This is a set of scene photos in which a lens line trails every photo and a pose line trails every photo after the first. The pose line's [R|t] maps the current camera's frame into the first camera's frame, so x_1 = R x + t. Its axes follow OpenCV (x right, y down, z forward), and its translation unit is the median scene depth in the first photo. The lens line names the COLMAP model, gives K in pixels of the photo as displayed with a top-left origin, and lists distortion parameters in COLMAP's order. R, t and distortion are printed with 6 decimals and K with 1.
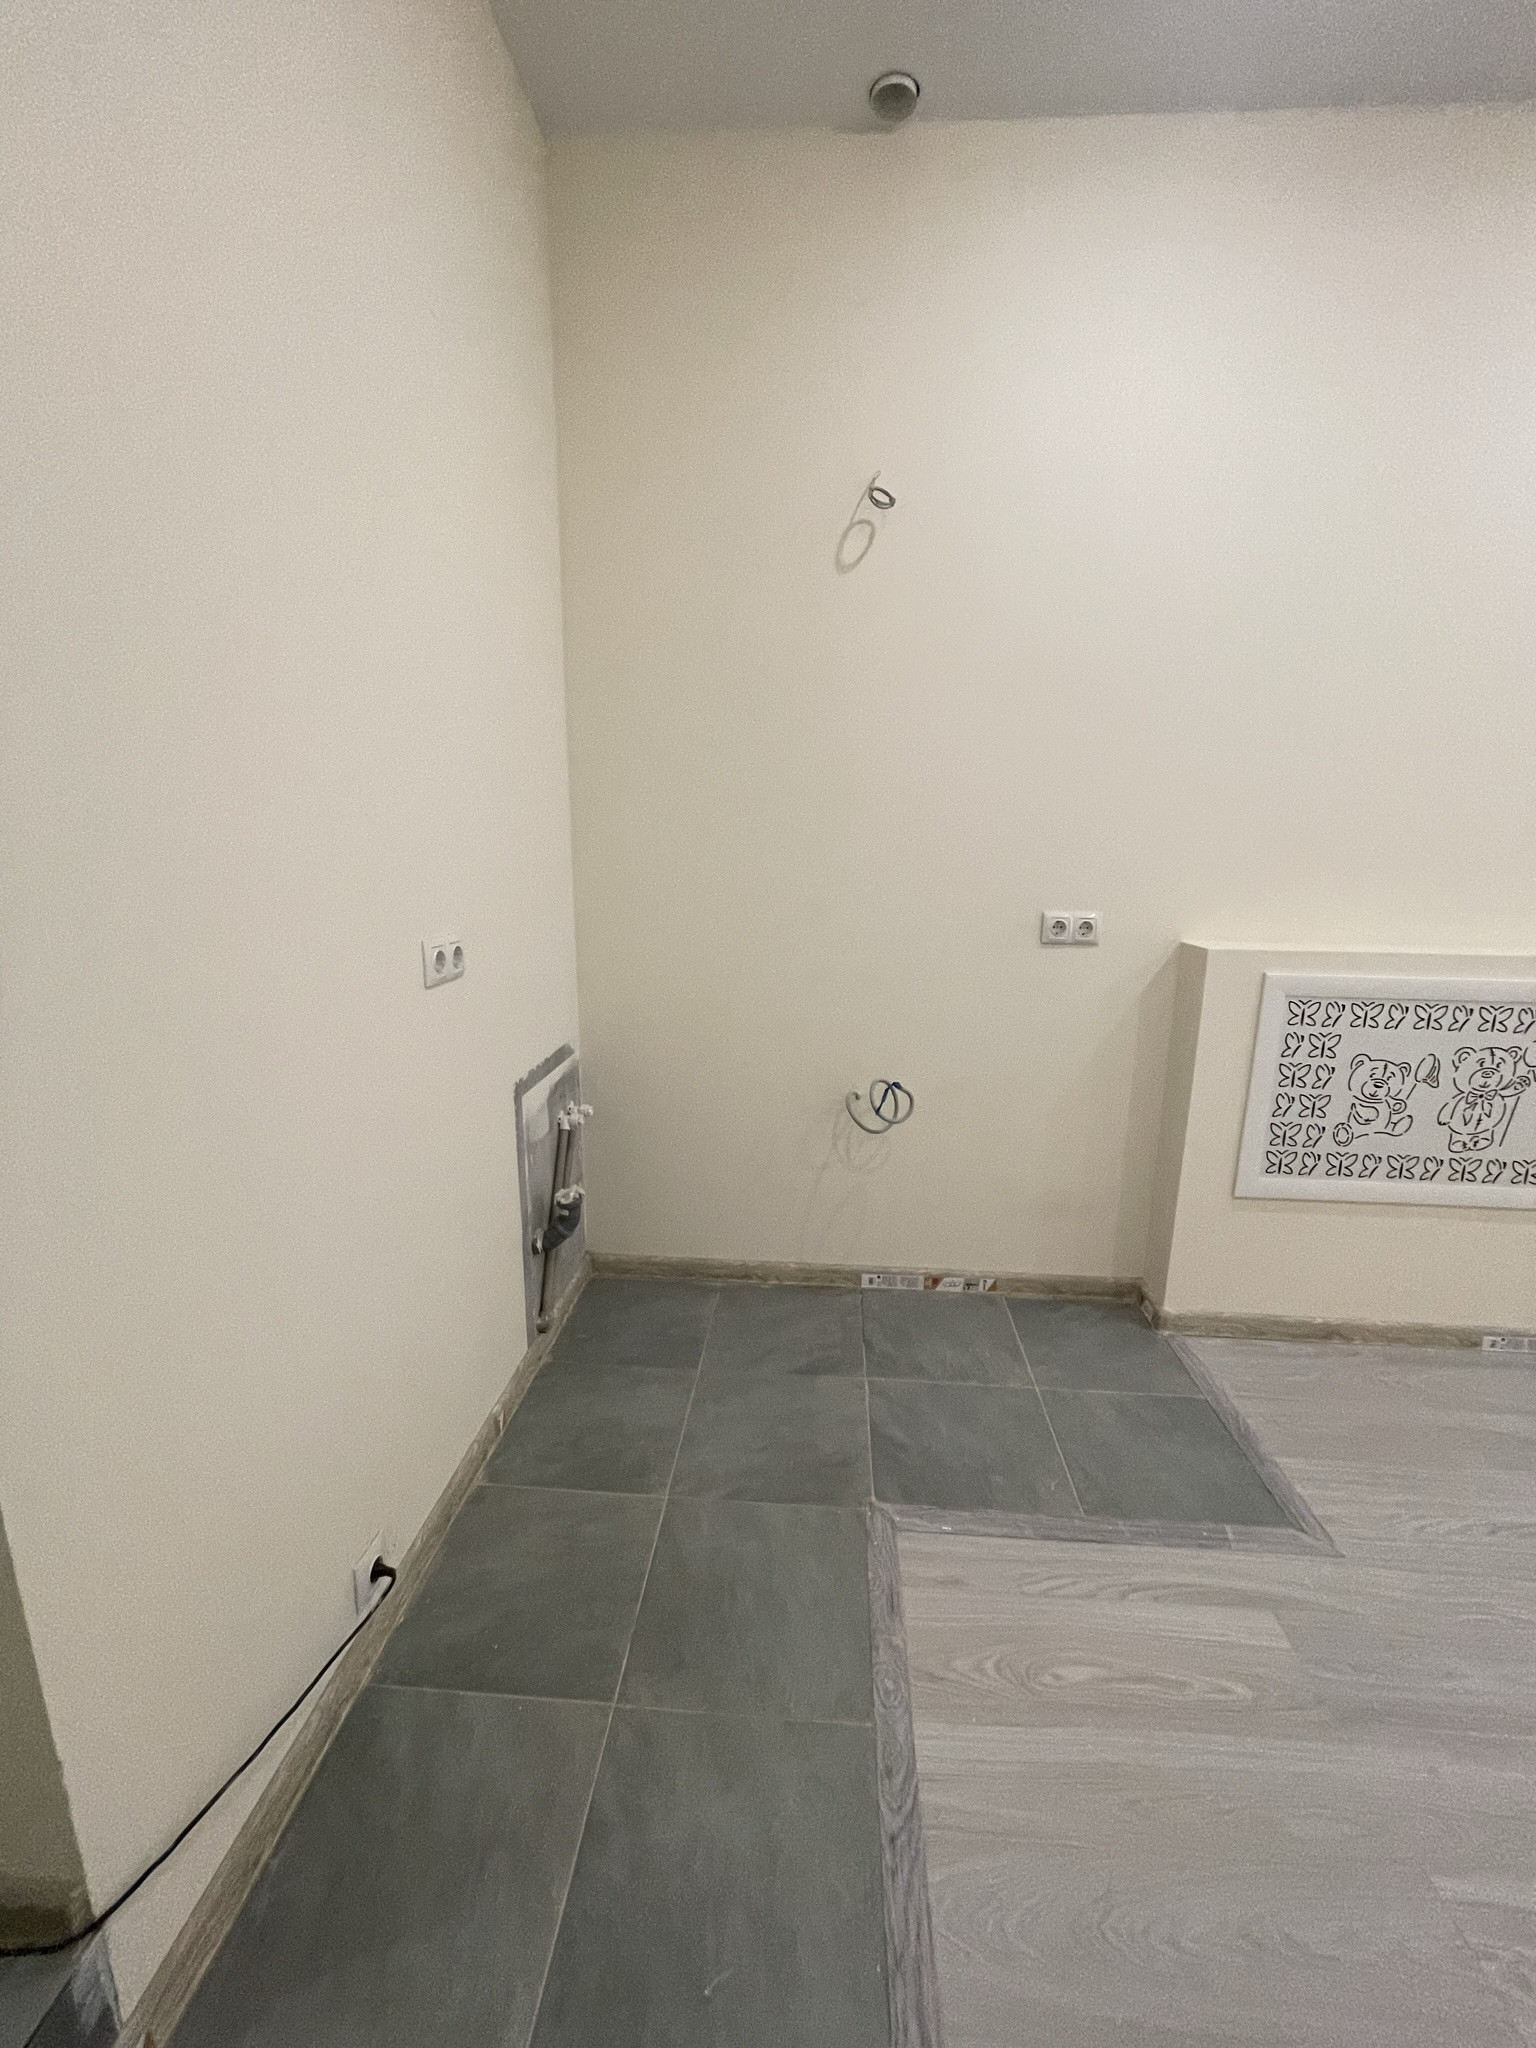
lens RADIAL K [[827.1, 0, 776.9], [0, 827.1, 1021.0], [0, 0, 1]] dist [-0.000564, -0.000122]
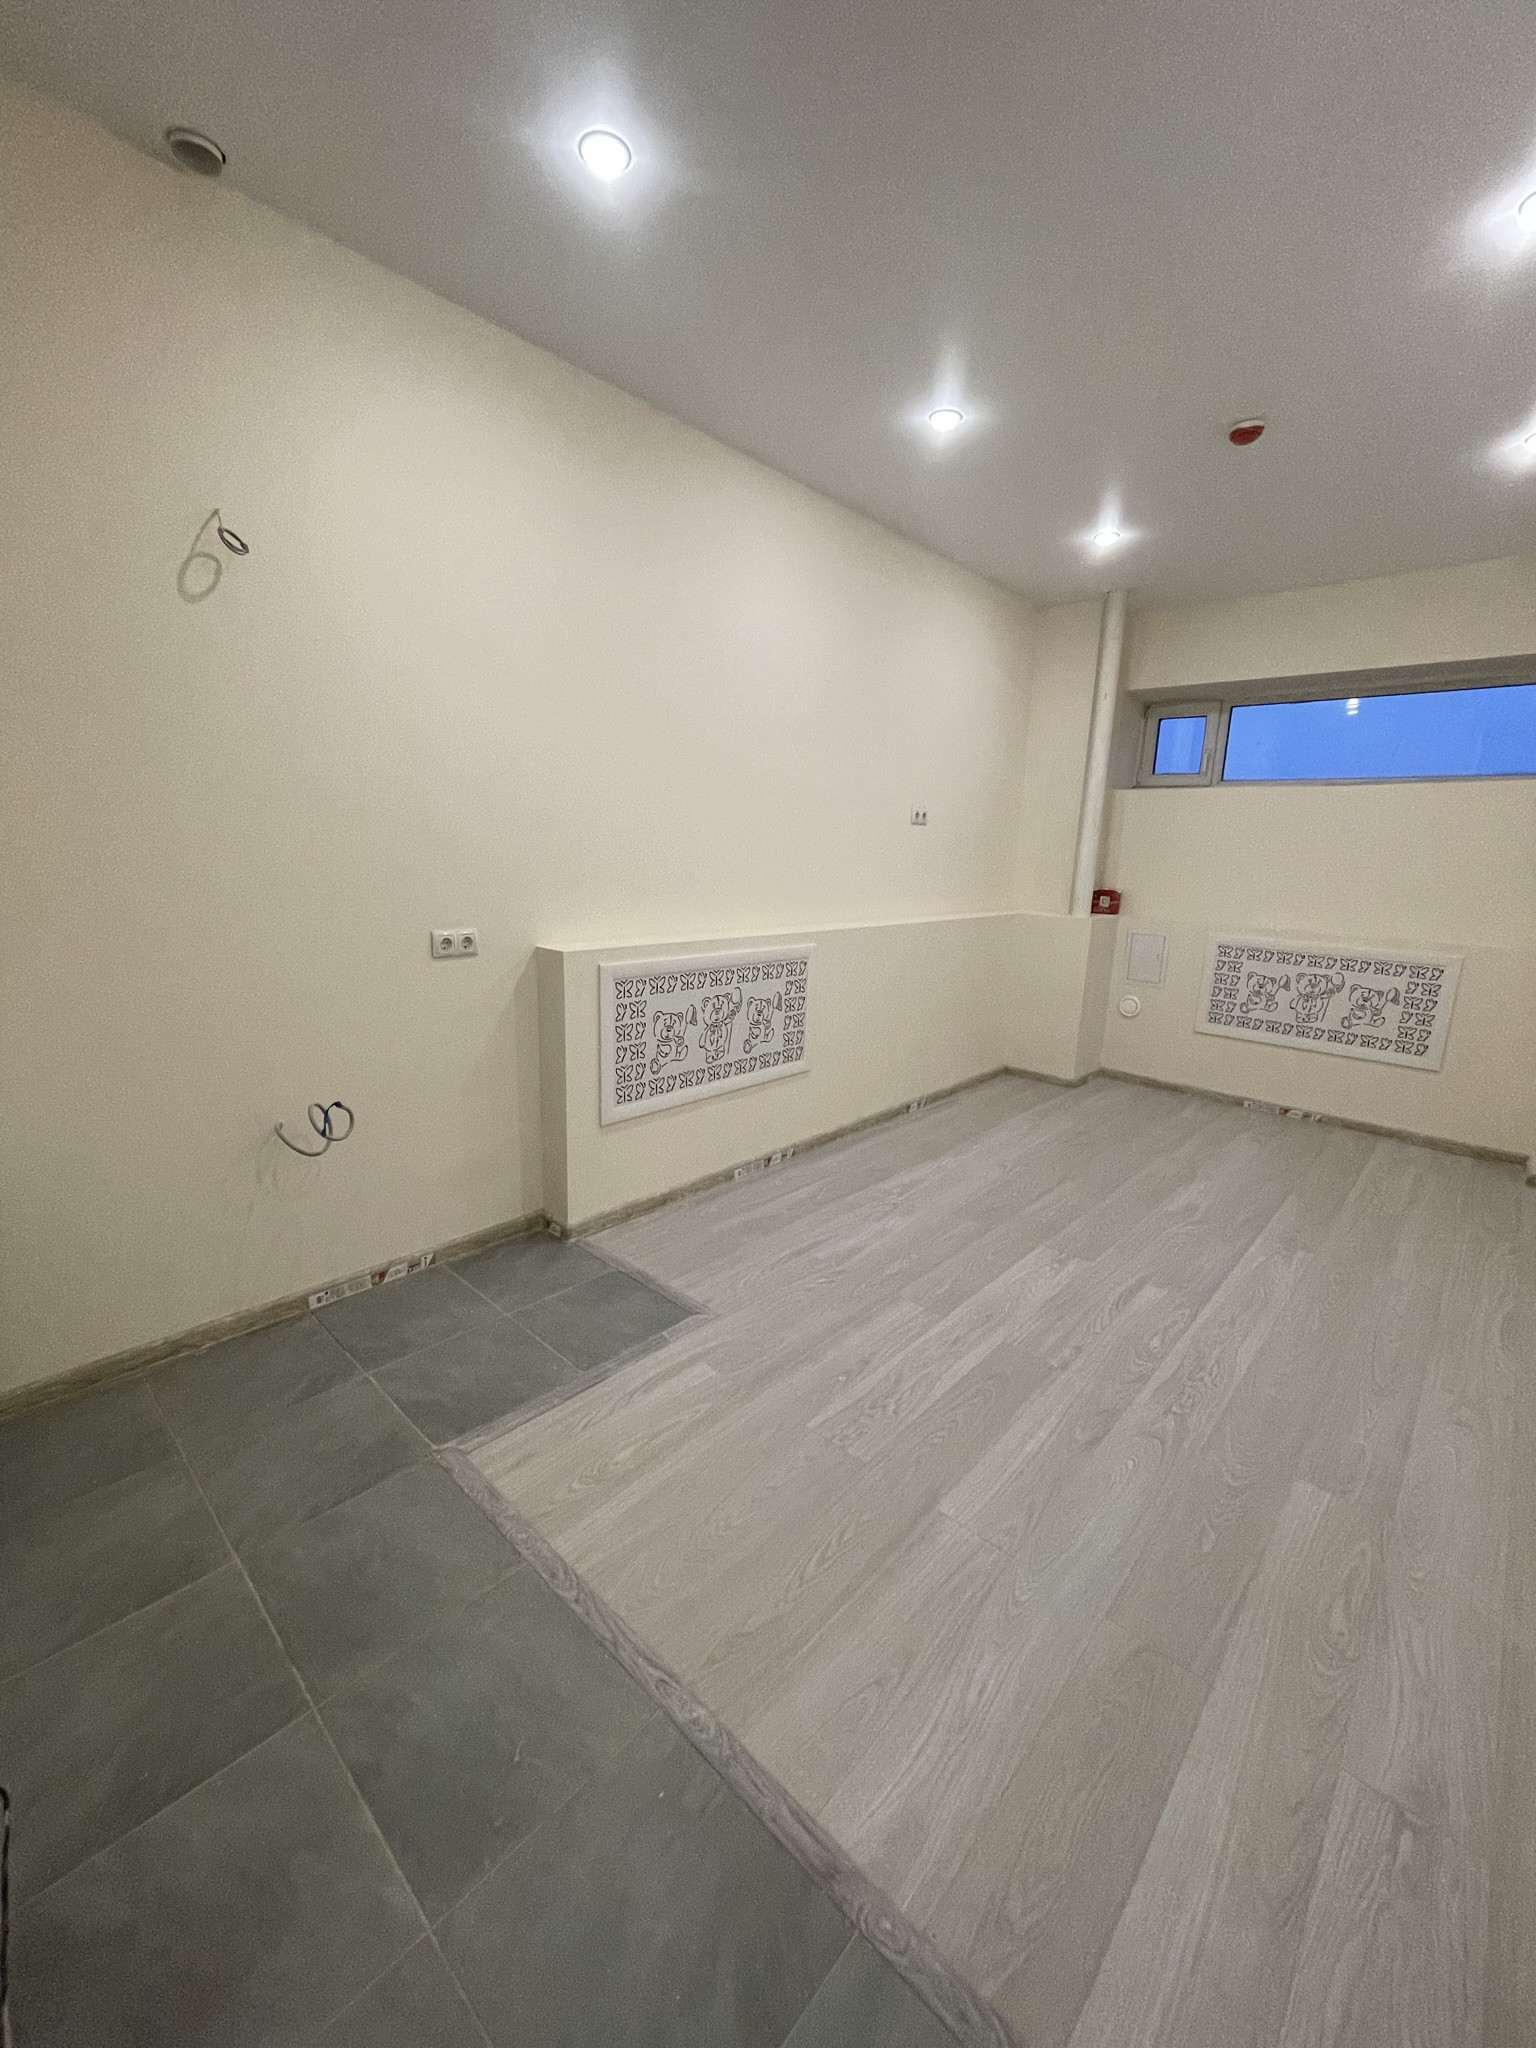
lens RADIAL K [[827.1, 0, 776.9], [0, 827.1, 1021.0], [0, 0, 1]] dist [-0.000564, -0.000122]
pose [[0.627770, -0.158802, 0.762028, -0.302417], [0.136244, 0.986273, 0.093293, -0.052777], [-0.766382, 0.045255, 0.640789, -0.126920]]
